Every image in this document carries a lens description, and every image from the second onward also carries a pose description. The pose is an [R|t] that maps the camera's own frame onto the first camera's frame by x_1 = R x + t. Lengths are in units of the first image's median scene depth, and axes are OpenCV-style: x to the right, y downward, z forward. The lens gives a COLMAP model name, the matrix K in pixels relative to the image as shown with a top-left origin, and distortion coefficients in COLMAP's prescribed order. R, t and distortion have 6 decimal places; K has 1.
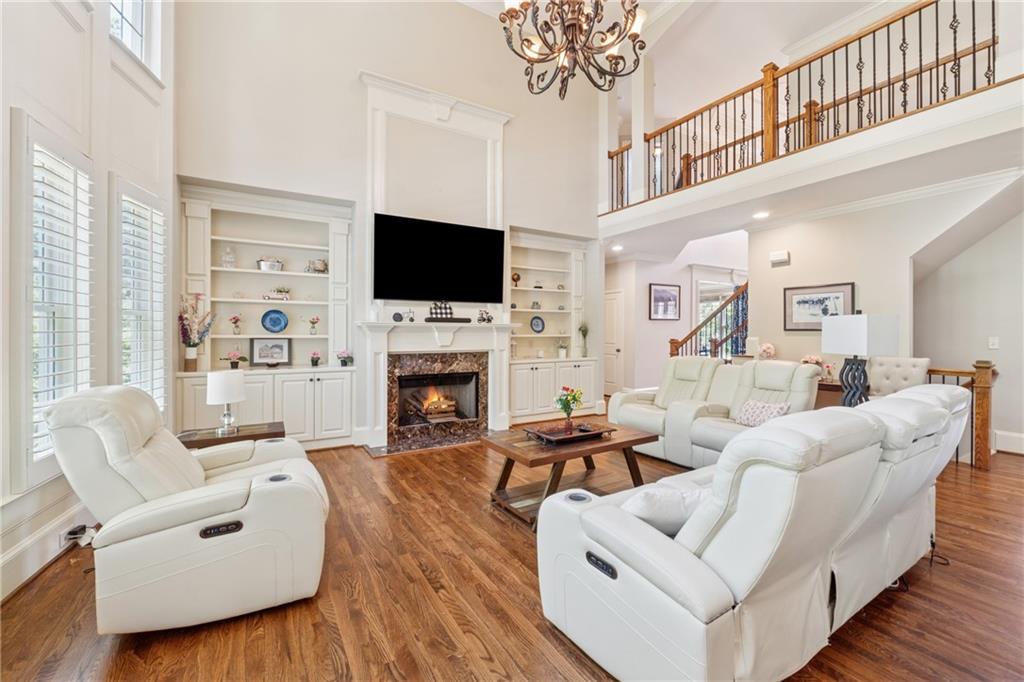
lens RADIAL K [[429.2, 0, 509.1], [0, 429.2, 337.6], [0, 0, 1]] dist [-0.006882, -0.000113]
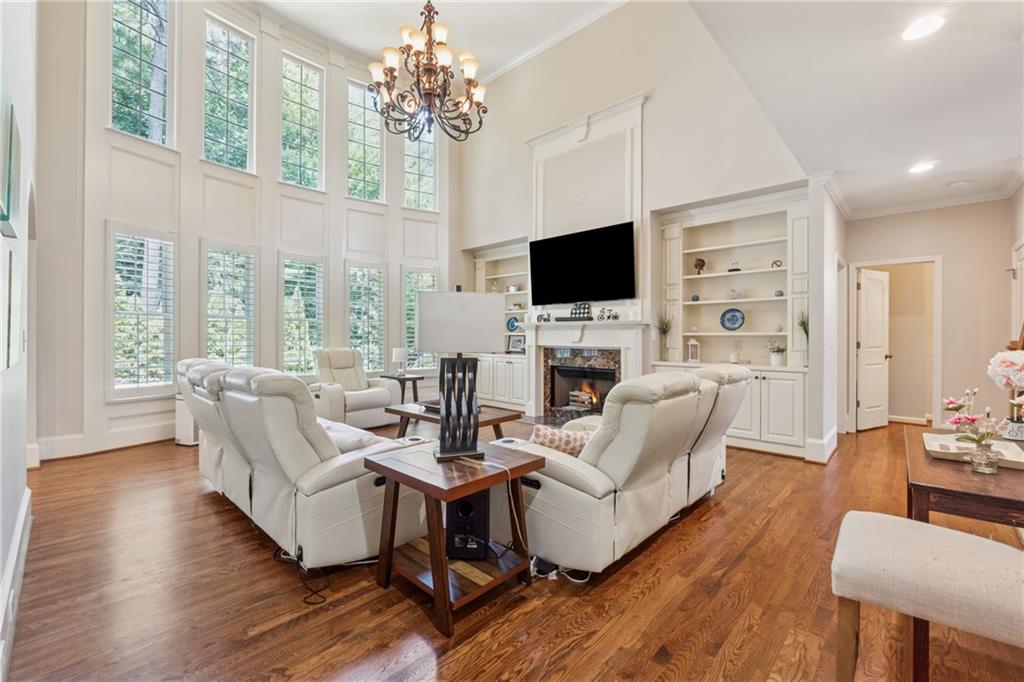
lens RADIAL K [[429.2, 0, 506.4], [0, 429.2, 334.3], [0, 0, 1]] dist [-0.006882, -0.000113]
pose [[0.258892, 0.003832, -0.965899, 0.844395], [-0.004087, 0.999988, 0.002872, -0.003971], [0.965898, 0.003204, 0.258904, 0.502332]]
